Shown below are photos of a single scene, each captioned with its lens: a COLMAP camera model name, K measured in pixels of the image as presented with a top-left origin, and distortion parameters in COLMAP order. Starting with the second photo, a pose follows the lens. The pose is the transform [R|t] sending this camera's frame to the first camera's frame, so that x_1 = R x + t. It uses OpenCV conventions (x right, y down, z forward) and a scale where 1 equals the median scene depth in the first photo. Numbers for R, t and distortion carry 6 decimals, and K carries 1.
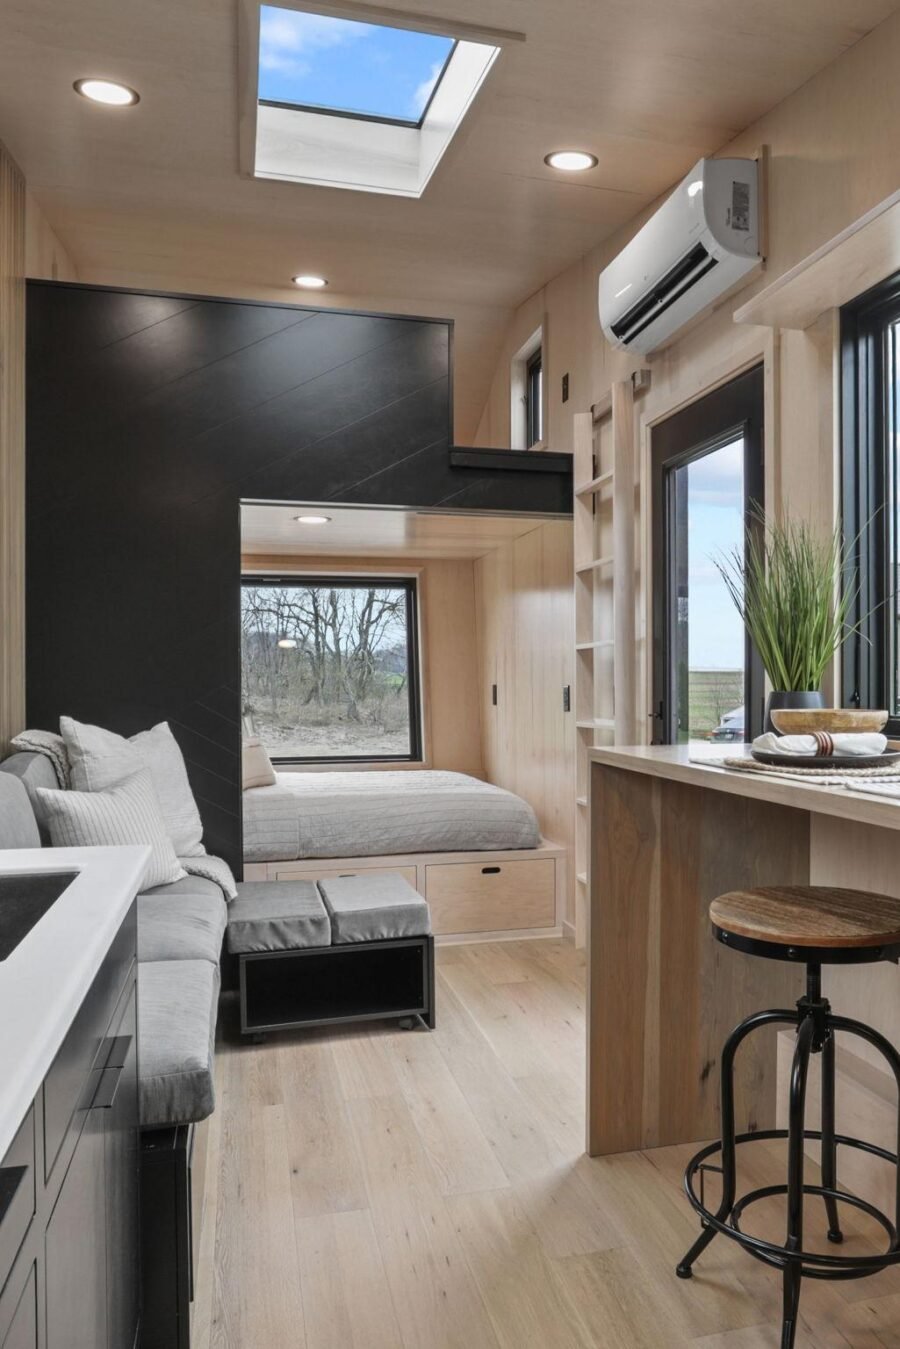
lens RADIAL K [[999.3, 0, 518.4], [0, 999.3, 692.8], [0, 0, 1]] dist [-0.008242, 0.001000]
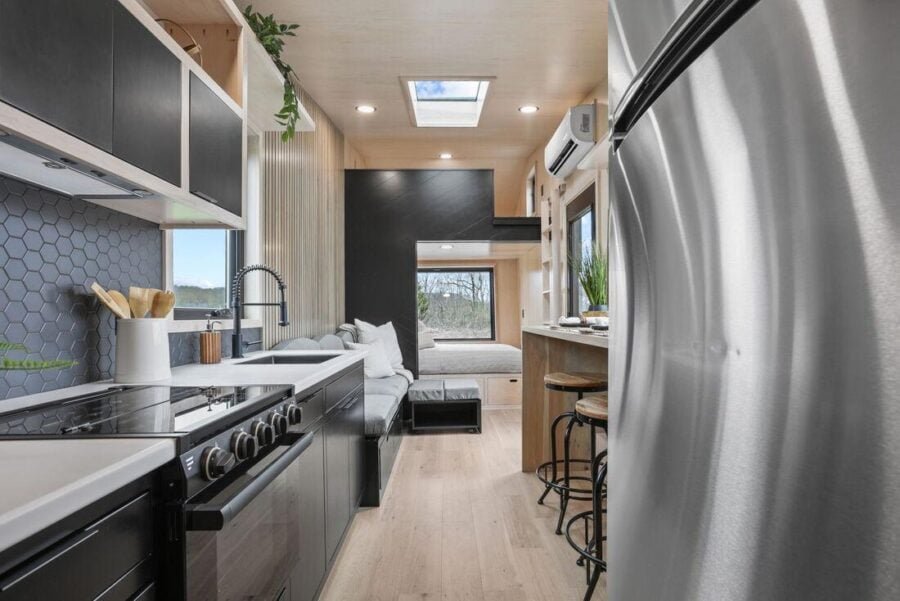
lens RADIAL K [[445.8, 0, 453.2], [0, 445.8, 317.2], [0, 0, 1]] dist [-0.001531, 0.000074]
pose [[0.968609, -0.005036, -0.248539, 0.137406], [0.004065, 0.999982, -0.004418, 0.024587], [0.248557, 0.003269, 0.968612, -0.184123]]
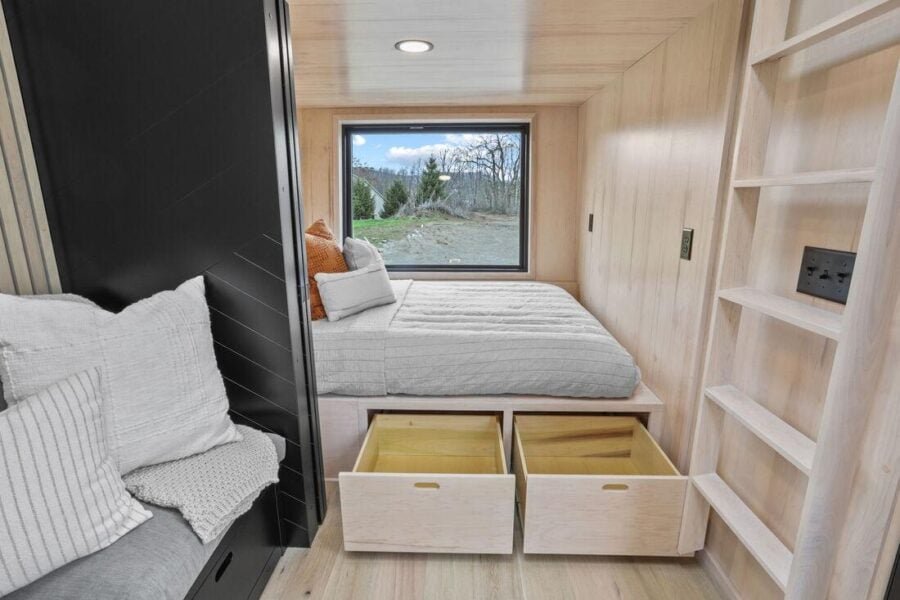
lens RADIAL K [[435.8, 0, 450.0], [0, 435.8, 300.0], [0, 0, 1]] dist [-0.003313, 0.000463]
pose [[0.954585, 0.073857, -0.288640, -0.044622], [-0.007322, 0.974310, 0.225091, -0.039258], [0.297849, -0.212755, 0.930603, 0.755775]]
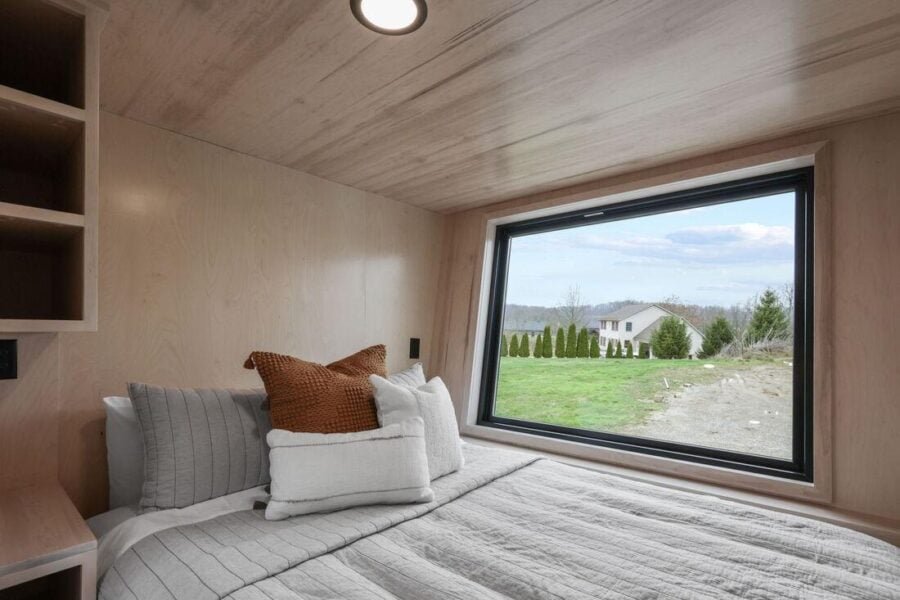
lens RADIAL K [[432.1, 0, 462.8], [0, 432.1, 332.5], [0, 0, 1]] dist [-0.013721, -0.000146]
pose [[0.559999, 0.007412, -0.828460, -0.013883], [-0.018094, 0.999831, -0.003286, -0.018152], [0.828296, 0.016830, 0.560038, 1.221332]]
